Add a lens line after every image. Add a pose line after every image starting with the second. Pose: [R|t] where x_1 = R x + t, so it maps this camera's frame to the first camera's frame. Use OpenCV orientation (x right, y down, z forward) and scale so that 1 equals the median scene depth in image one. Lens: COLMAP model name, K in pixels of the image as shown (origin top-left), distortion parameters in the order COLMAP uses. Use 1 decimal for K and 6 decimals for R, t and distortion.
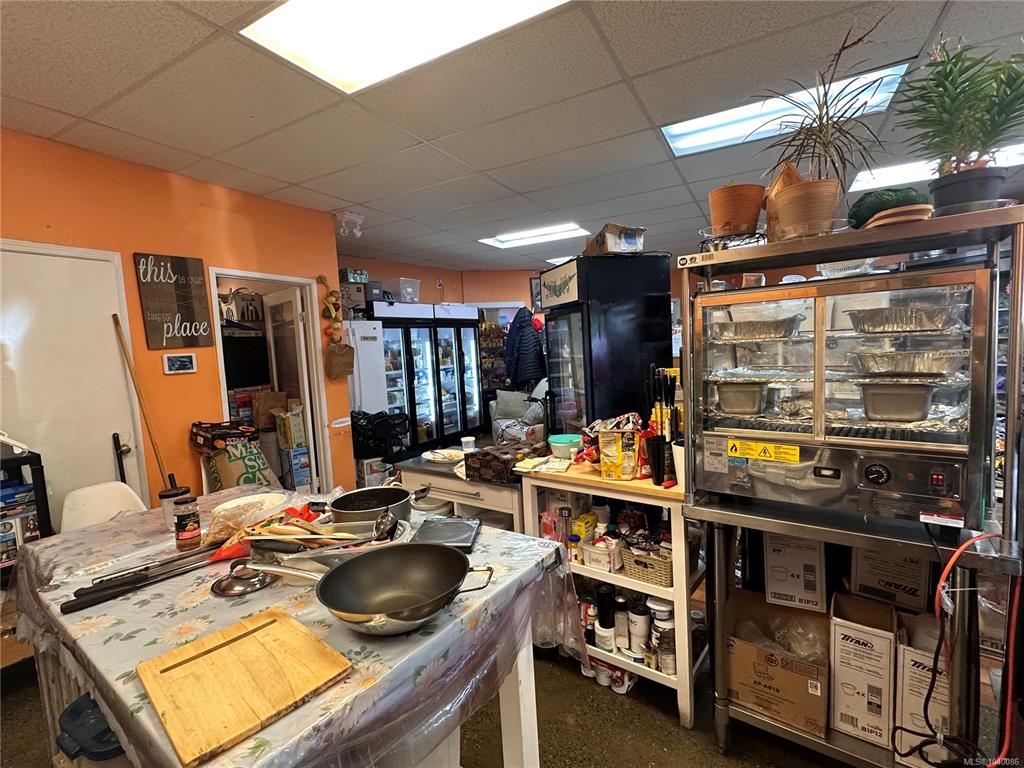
lens RADIAL K [[466.8, 0, 512.0], [0, 466.8, 384.0], [0, 0, 1]] dist [-0.002410, -0.000229]
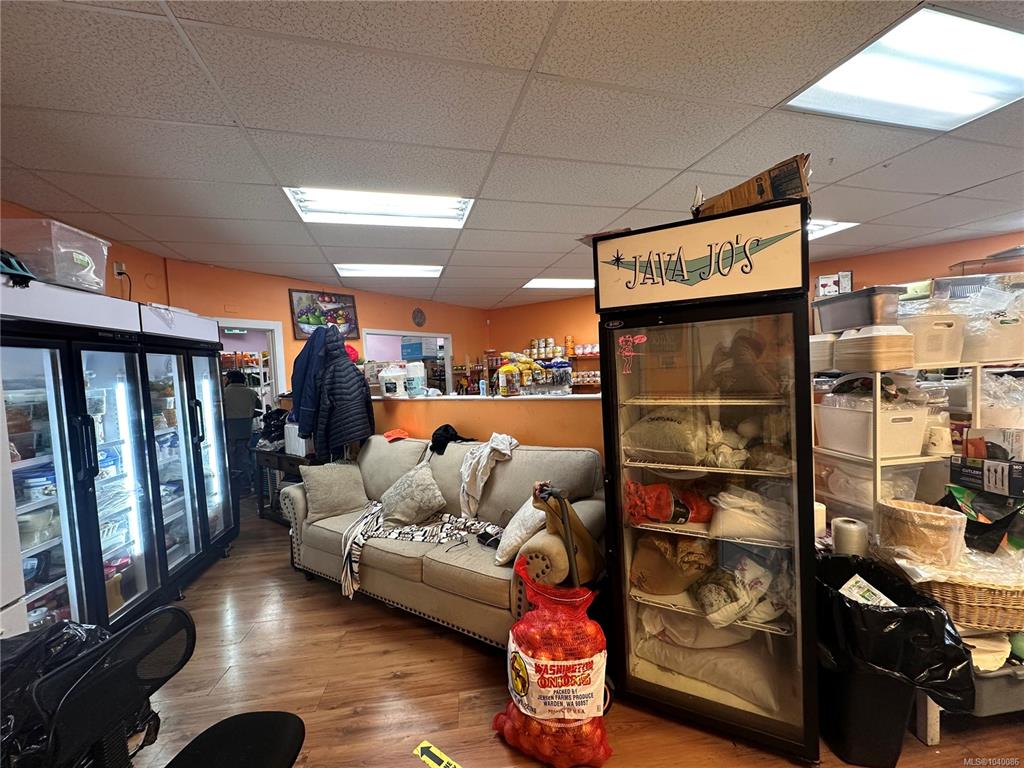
lens RADIAL K [[403.5, 0, 512.0], [0, 403.5, 384.0], [0, 0, 1]] dist [-0.003166, 0.000090]
pose [[0.716904, -0.017607, 0.696950, -0.190945], [0.075098, 0.995815, -0.052092, -0.042321], [-0.693115, 0.089684, 0.715226, 0.479755]]
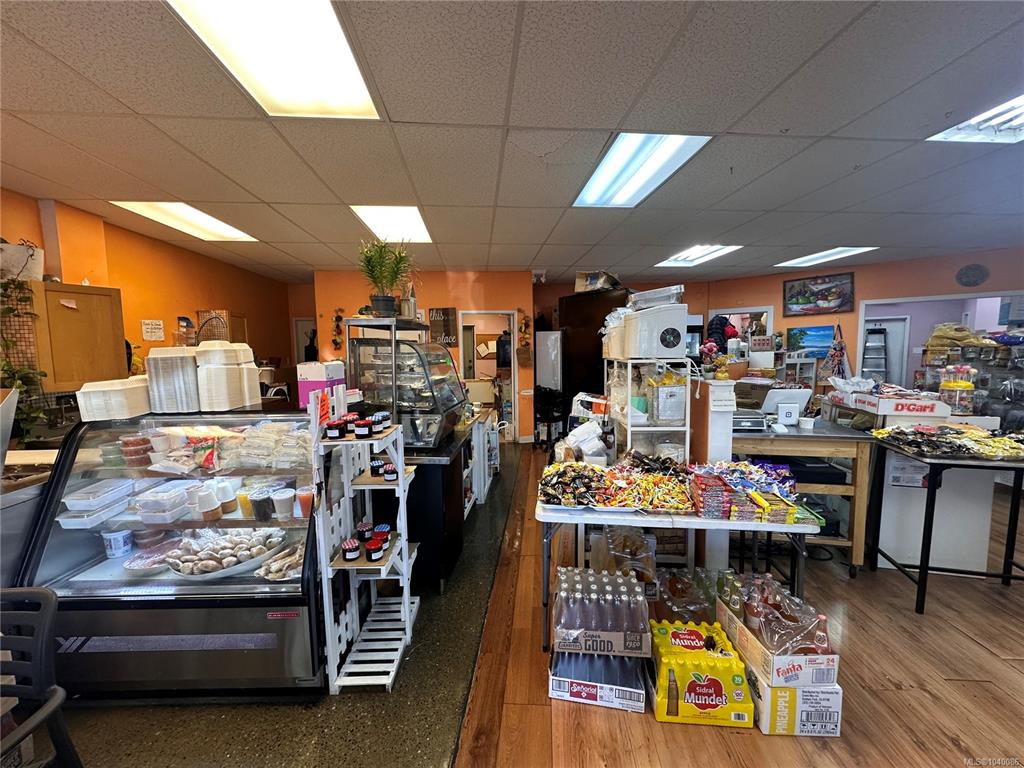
lens RADIAL K [[403.5, 0, 512.0], [0, 403.5, 384.0], [0, 0, 1]] dist [-0.003166, 0.000090]
pose [[0.553861, 0.116944, -0.824356, 0.591765], [-0.083874, 0.992887, 0.084499, -0.049167], [0.828374, 0.022342, 0.559730, 0.084630]]
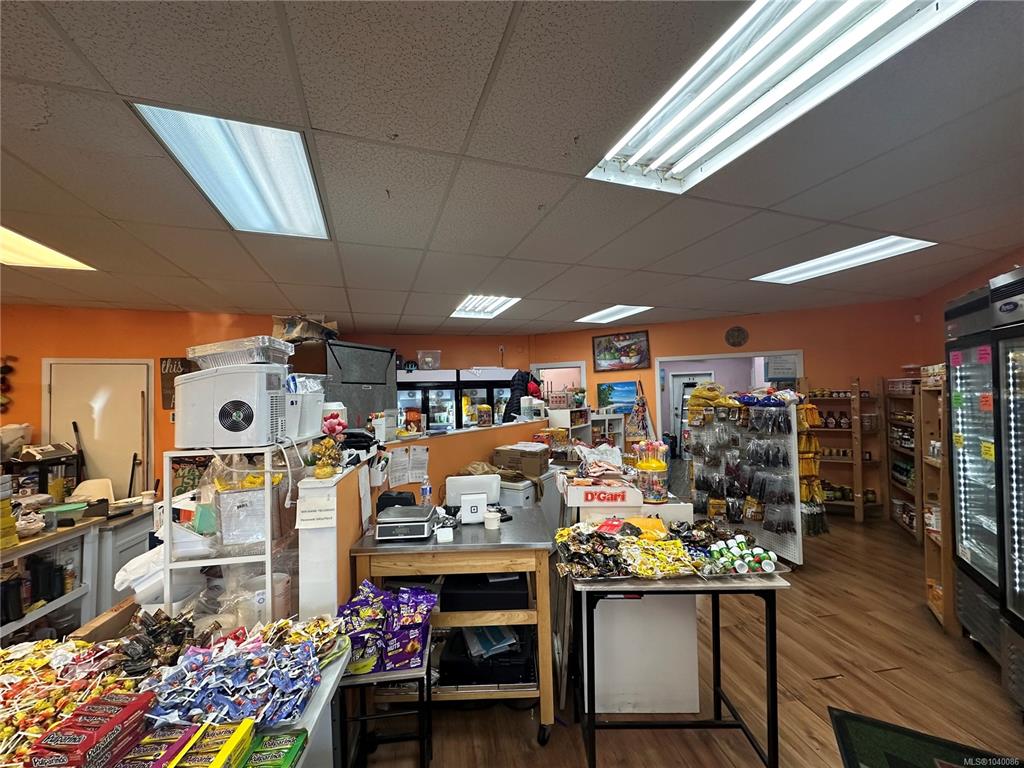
lens RADIAL K [[403.5, 0, 512.0], [0, 403.5, 384.0], [0, 0, 1]] dist [-0.003166, 0.000090]
pose [[0.740250, 0.018861, -0.672067, 0.646915], [-0.074628, 0.995734, -0.054255, -0.093293], [0.668177, 0.090317, 0.738500, 0.362179]]
